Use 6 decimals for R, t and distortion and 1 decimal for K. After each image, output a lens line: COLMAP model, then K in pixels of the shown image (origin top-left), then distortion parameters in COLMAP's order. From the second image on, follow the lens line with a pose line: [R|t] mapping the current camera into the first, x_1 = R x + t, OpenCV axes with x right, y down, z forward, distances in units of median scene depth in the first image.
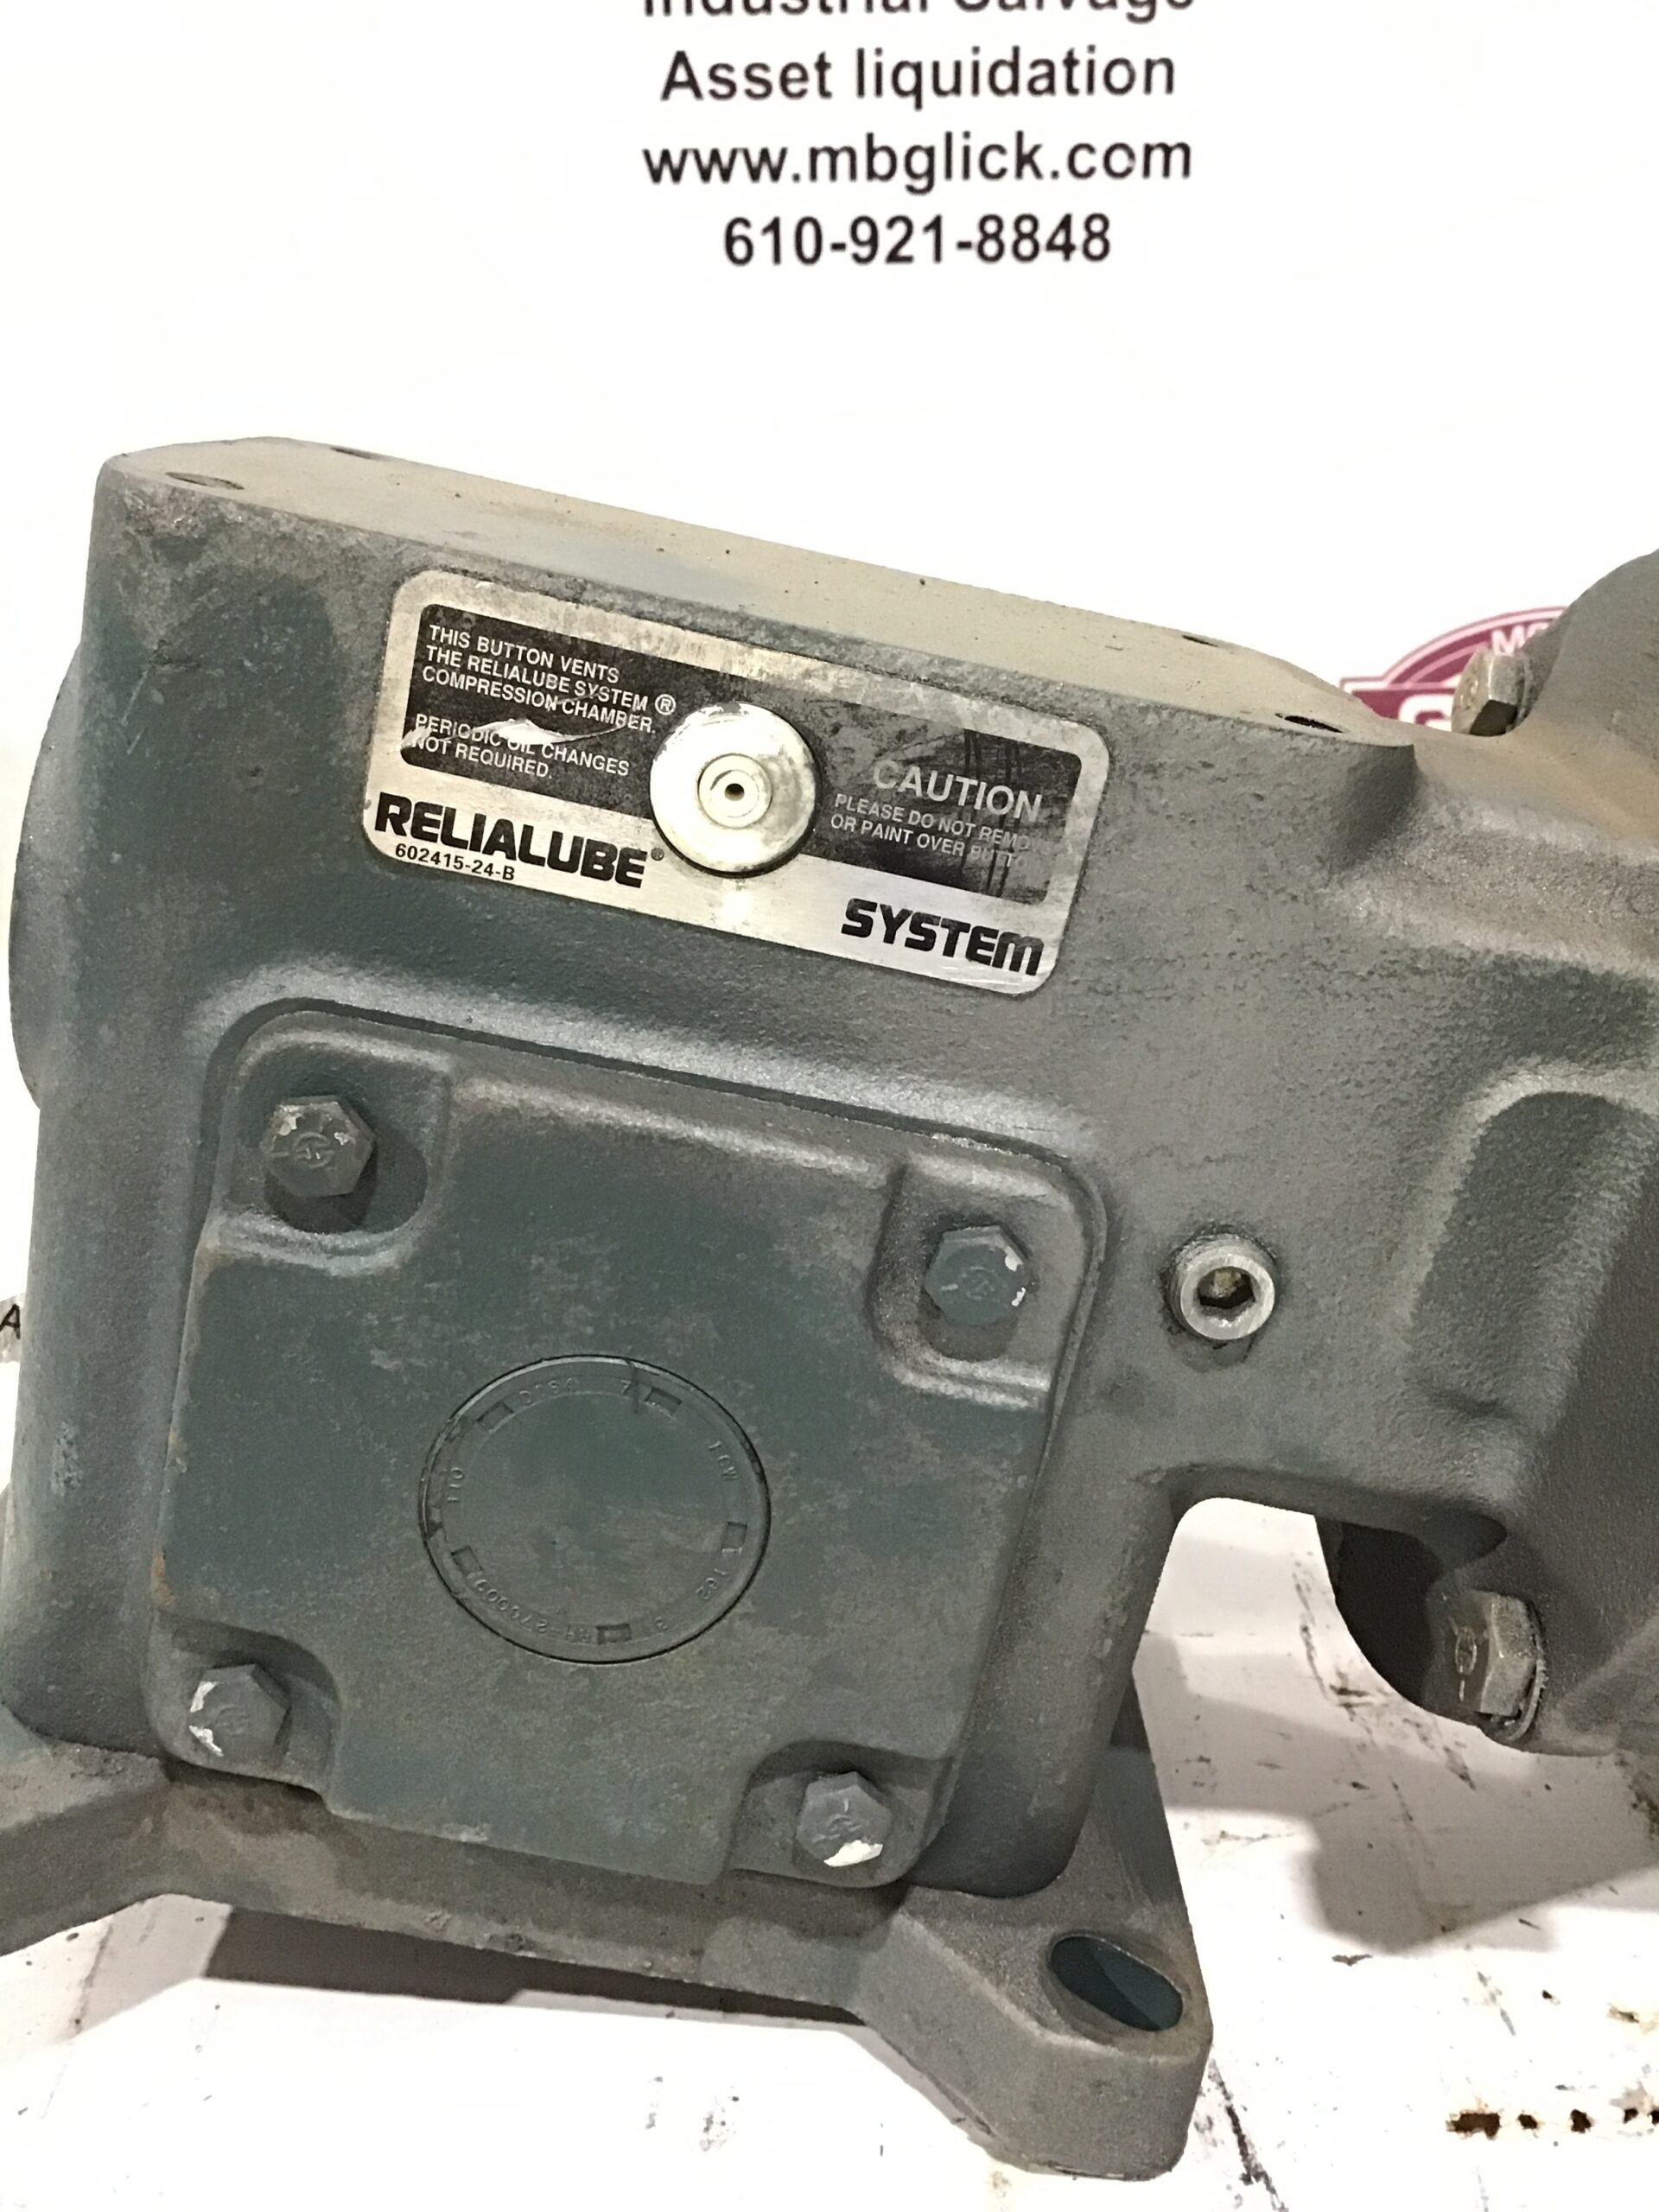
lens RADIAL K [[2007.6, 0, 811.0], [0, 2007.6, 1082.3], [0, 0, 1]] dist [-0.008353, 0.000000]
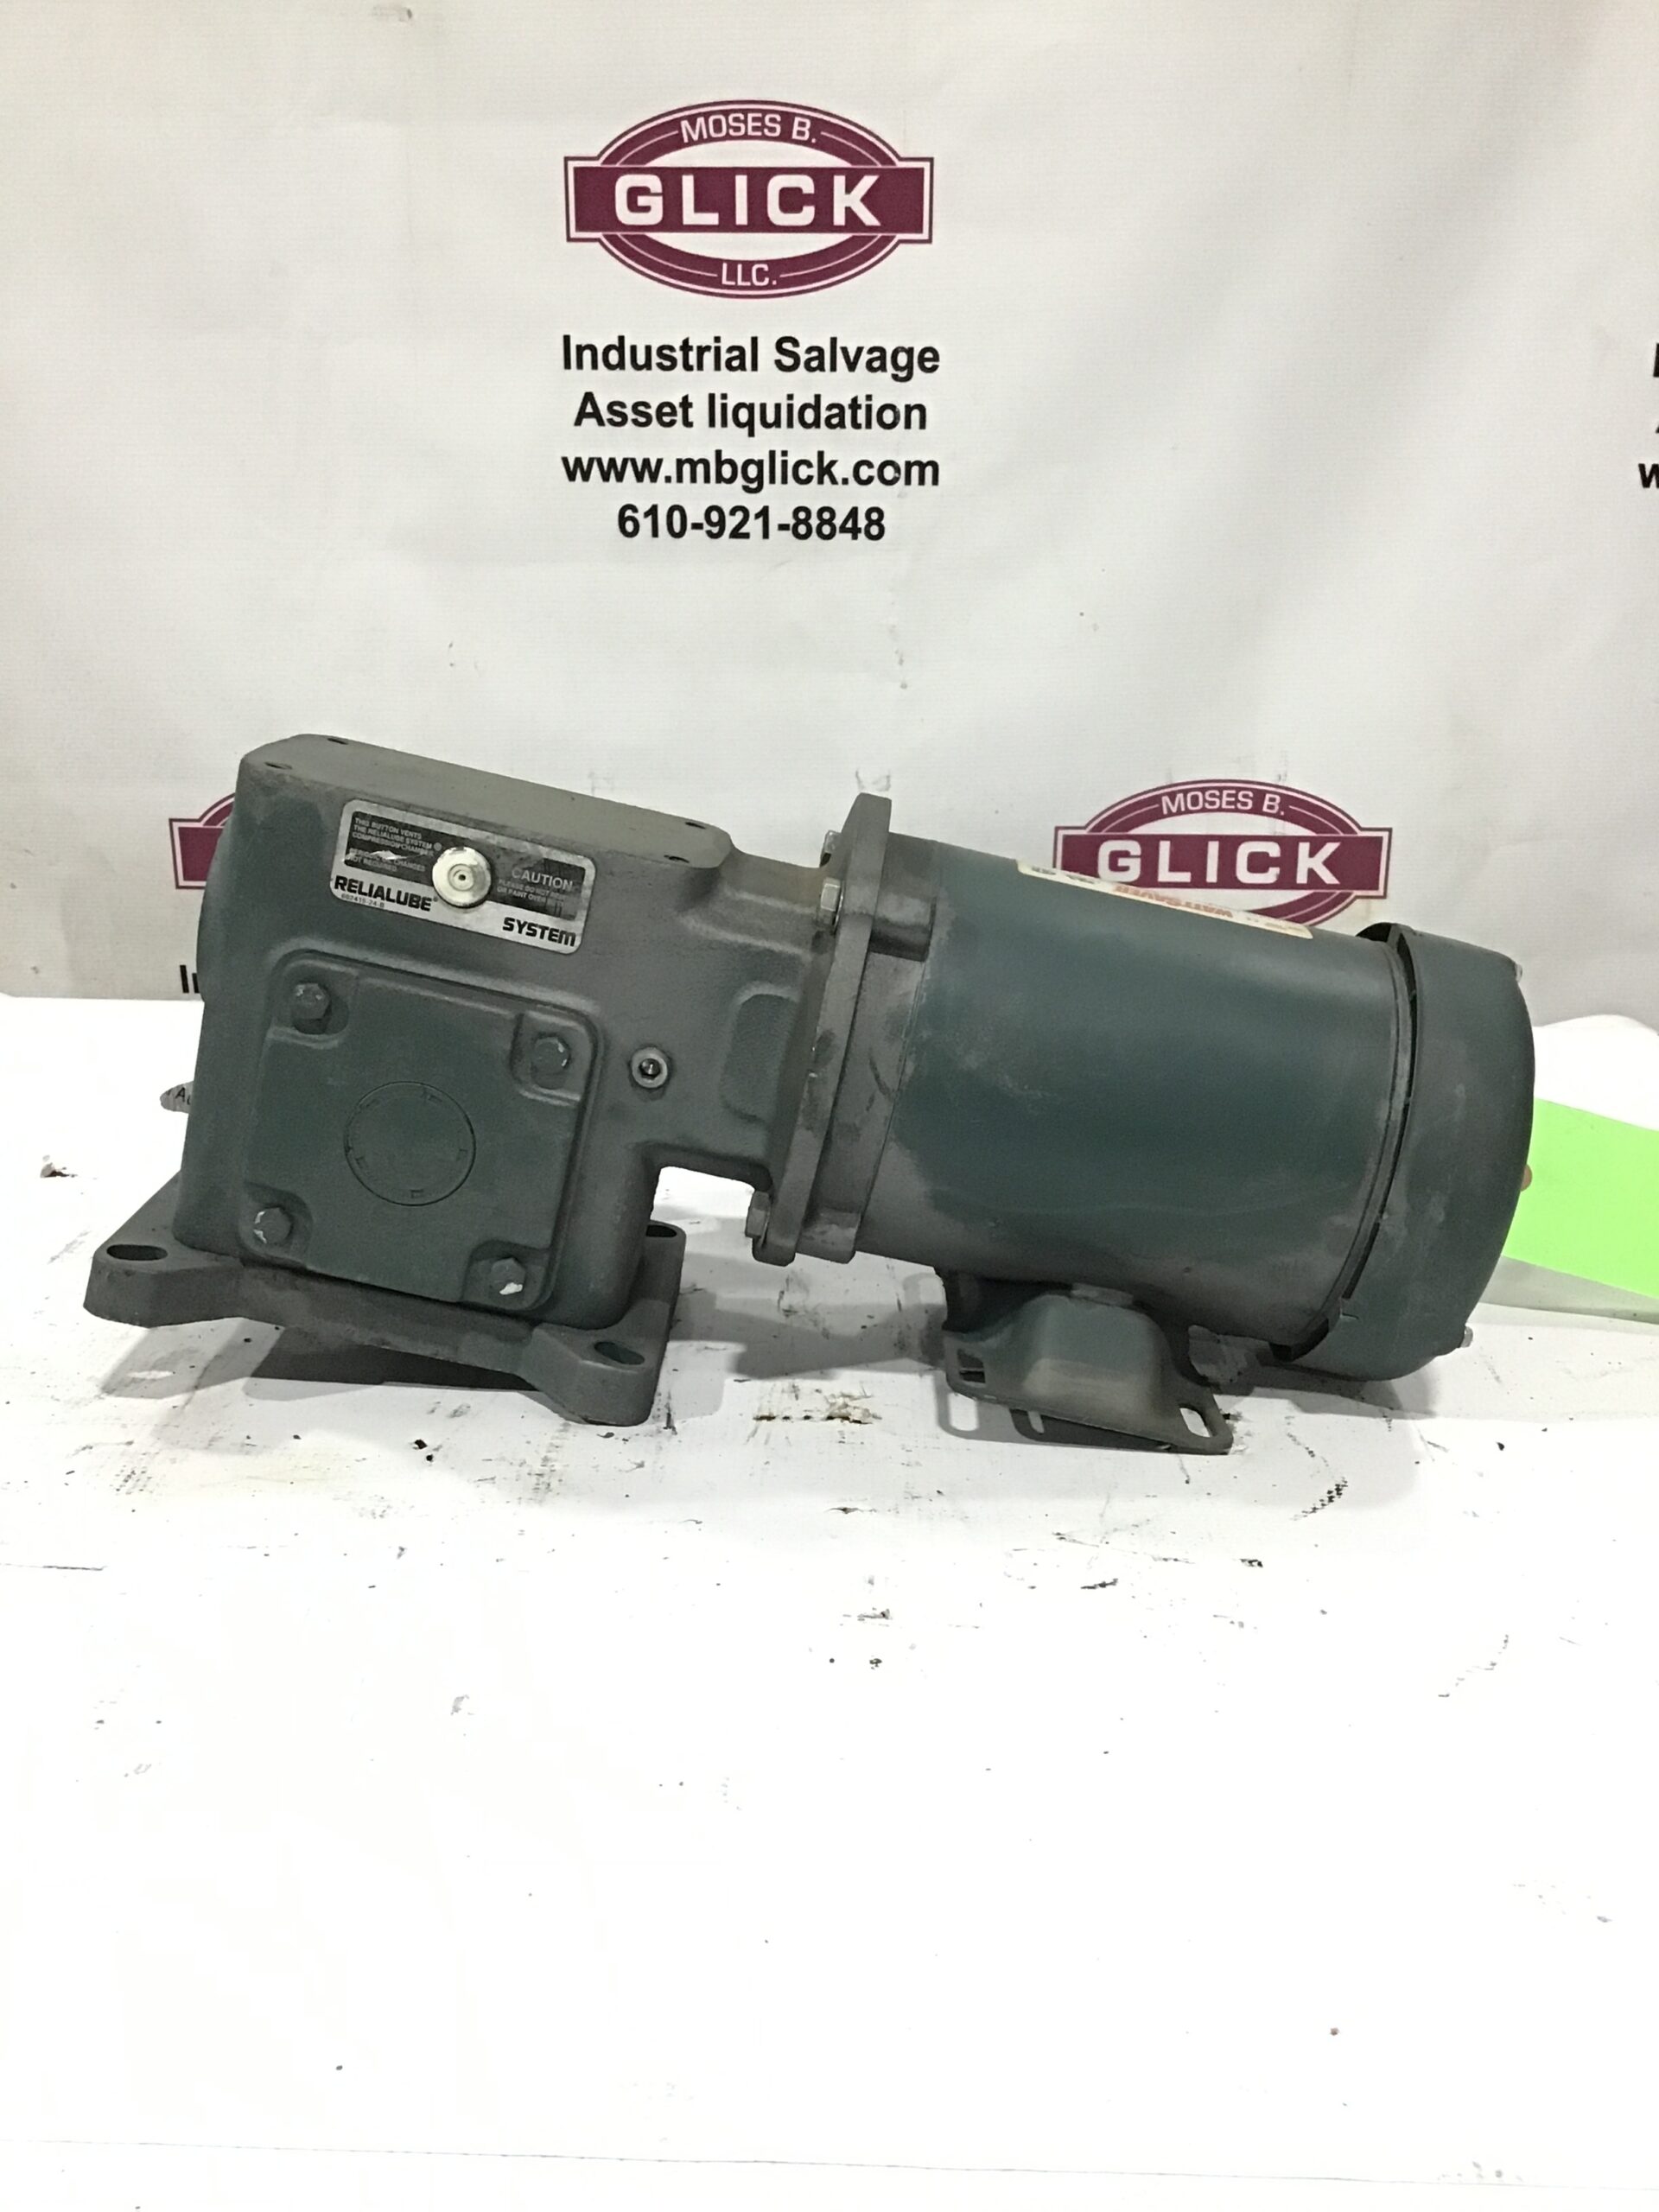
lens RADIAL K [[2007.6, 0, 845.3], [0, 2007.6, 1118.3], [0, 0, 1]] dist [-0.008353, 0.000000]
pose [[0.999765, 0.018822, 0.010751, 0.373631], [-0.018327, 0.998846, -0.044393, 0.241868], [-0.011574, 0.044186, 0.998956, -1.420268]]
